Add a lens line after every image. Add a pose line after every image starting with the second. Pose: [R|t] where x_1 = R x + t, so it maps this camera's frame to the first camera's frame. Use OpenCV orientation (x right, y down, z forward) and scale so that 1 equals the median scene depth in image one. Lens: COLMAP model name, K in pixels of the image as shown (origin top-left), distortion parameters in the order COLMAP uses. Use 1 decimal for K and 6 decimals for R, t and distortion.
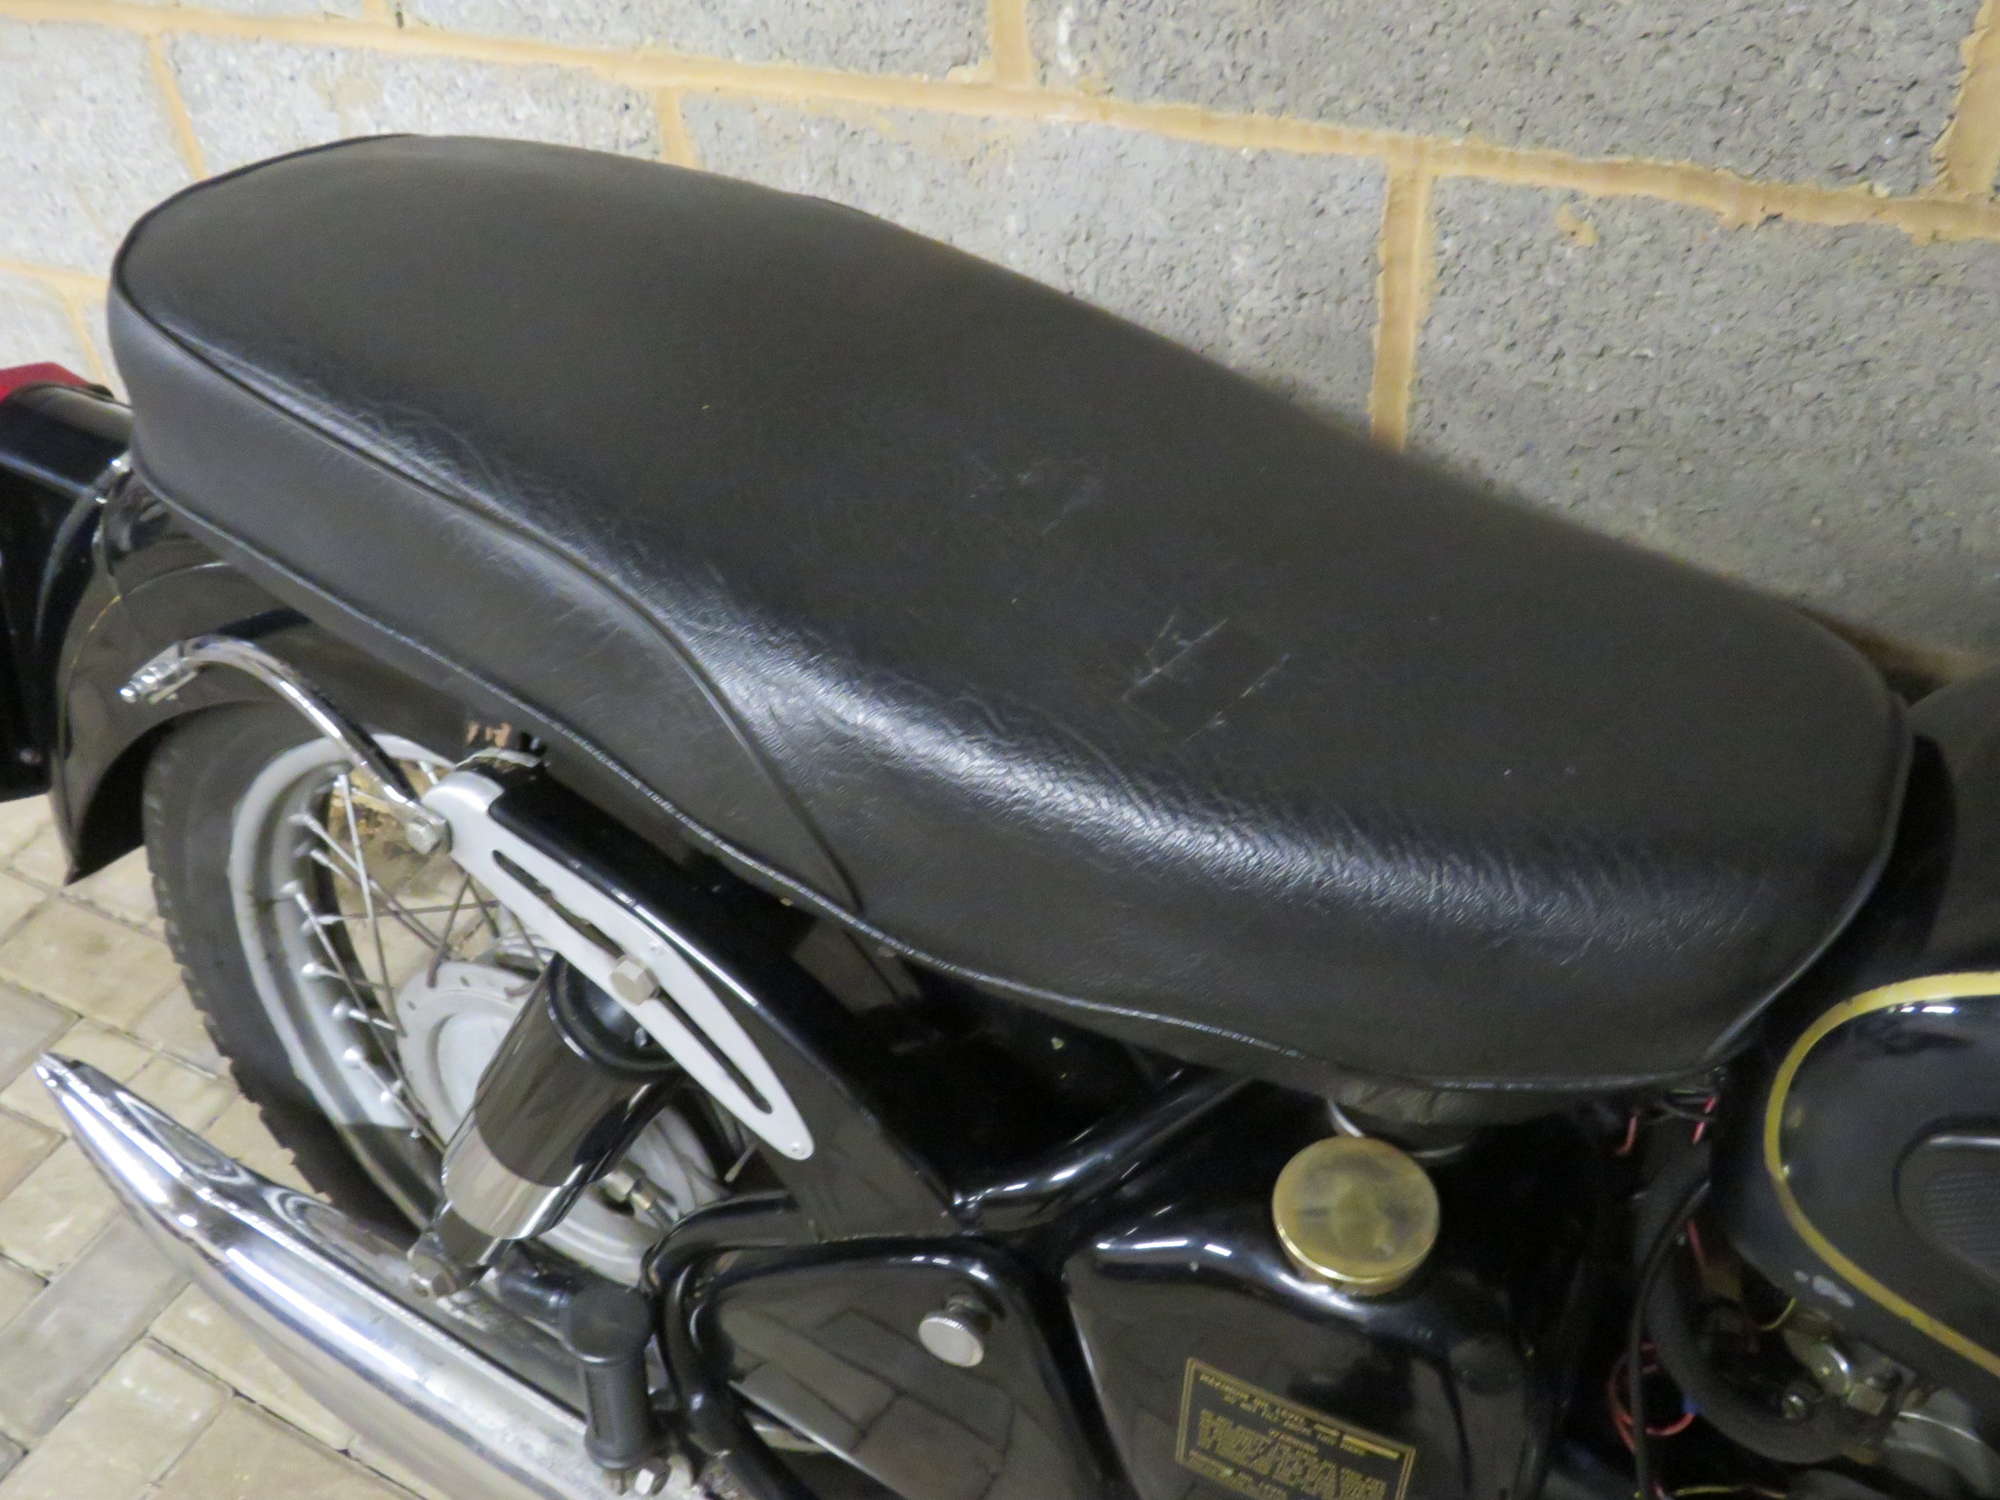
lens RADIAL K [[1684.3, 0, 1000.0], [0, 1684.3, 750.0], [0, 0, 1]] dist [-0.039538, 0.020357]
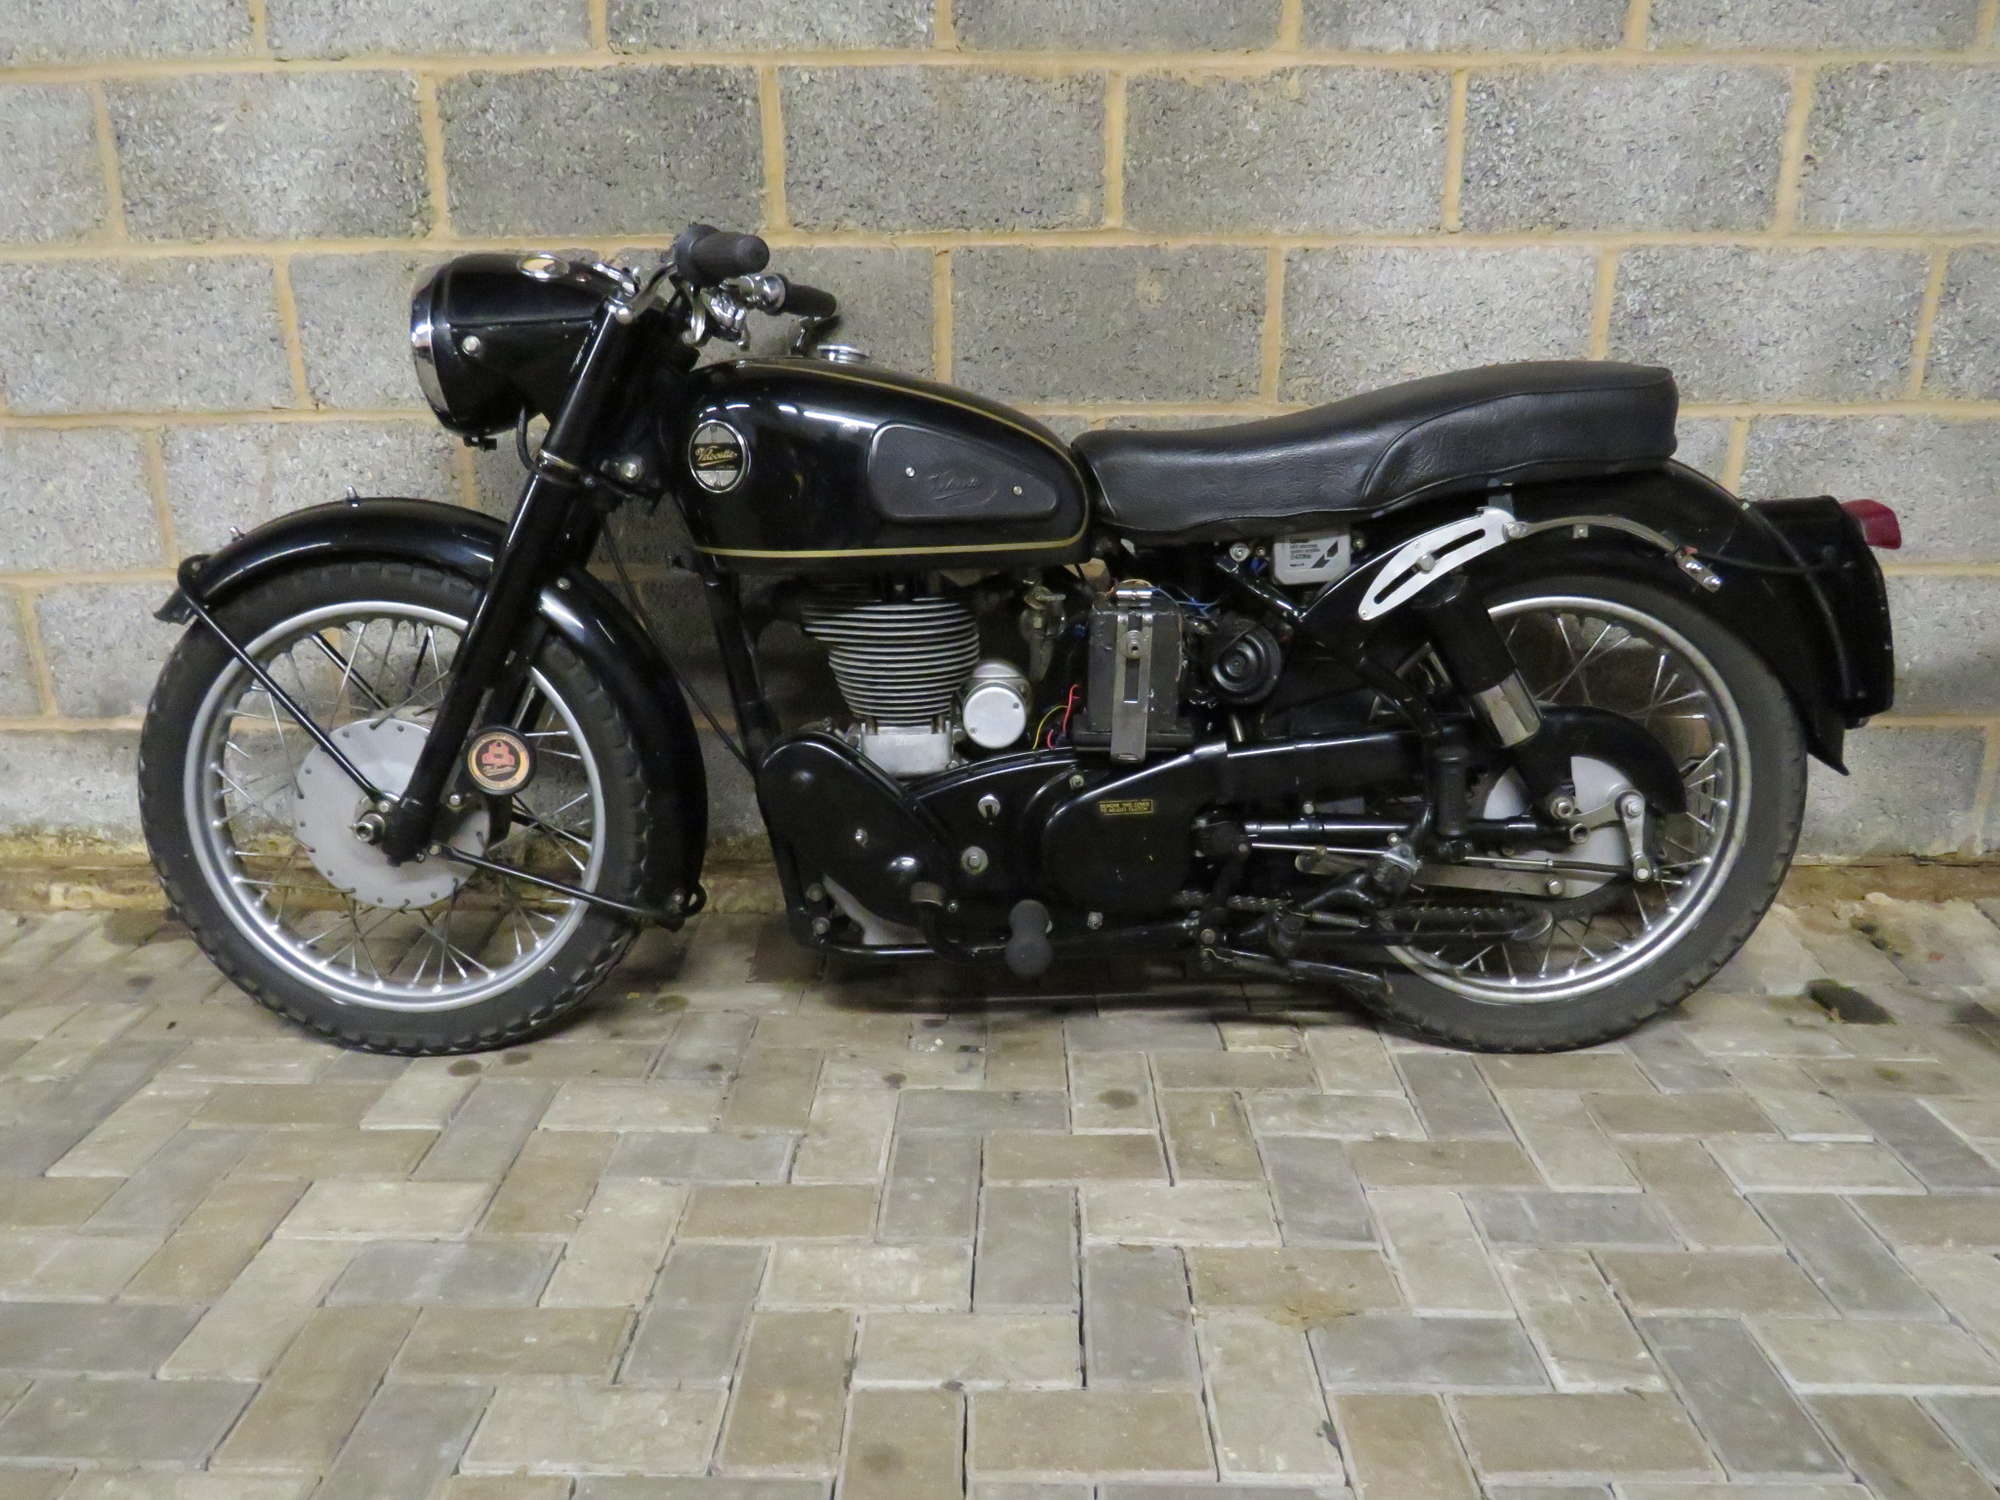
lens RADIAL K [[1403.5, 0, 1003.3], [0, 1403.5, 745.3], [0, 0, 1]] dist [-0.020224, -0.003751]
pose [[0.889995, -0.073566, 0.449997, -0.512877], [0.255122, 0.898305, -0.357717, 1.084622], [-0.377919, 0.433170, 0.818255, -0.850895]]
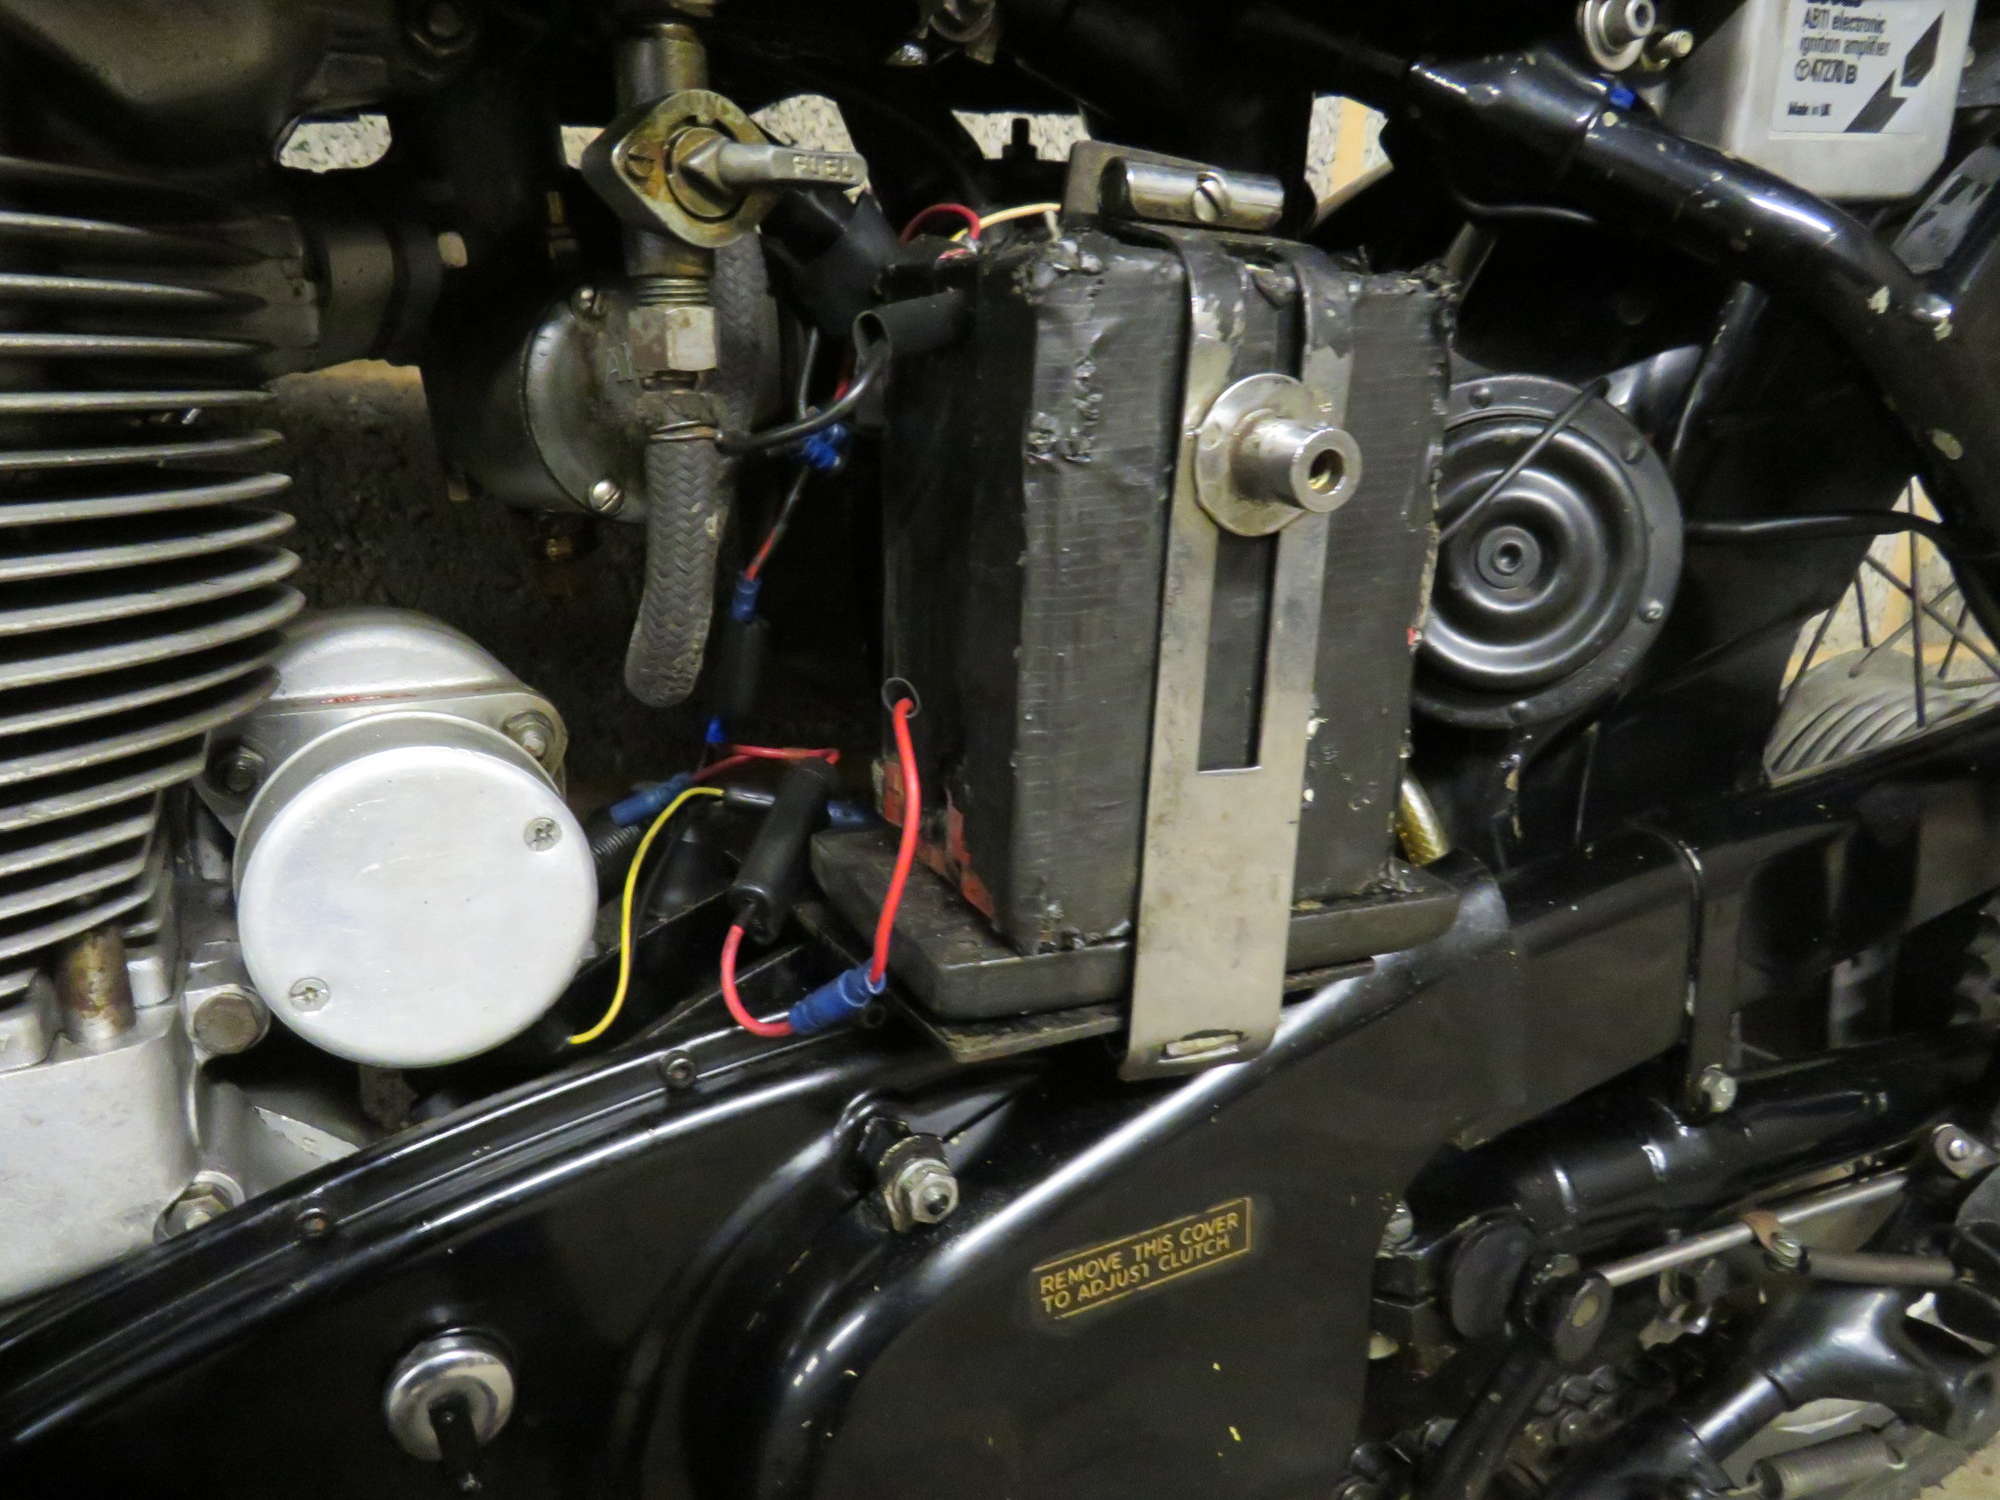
lens RADIAL K [[1419.2, 0, 1000.0], [0, 1419.2, 750.0], [0, 0, 1]] dist [-0.026927, 0.005597]
pose [[0.589376, -0.150773, 0.793665, 0.153008], [0.463535, 0.867732, -0.179378, 0.455397], [-0.661643, 0.473612, 0.581309, 0.388797]]
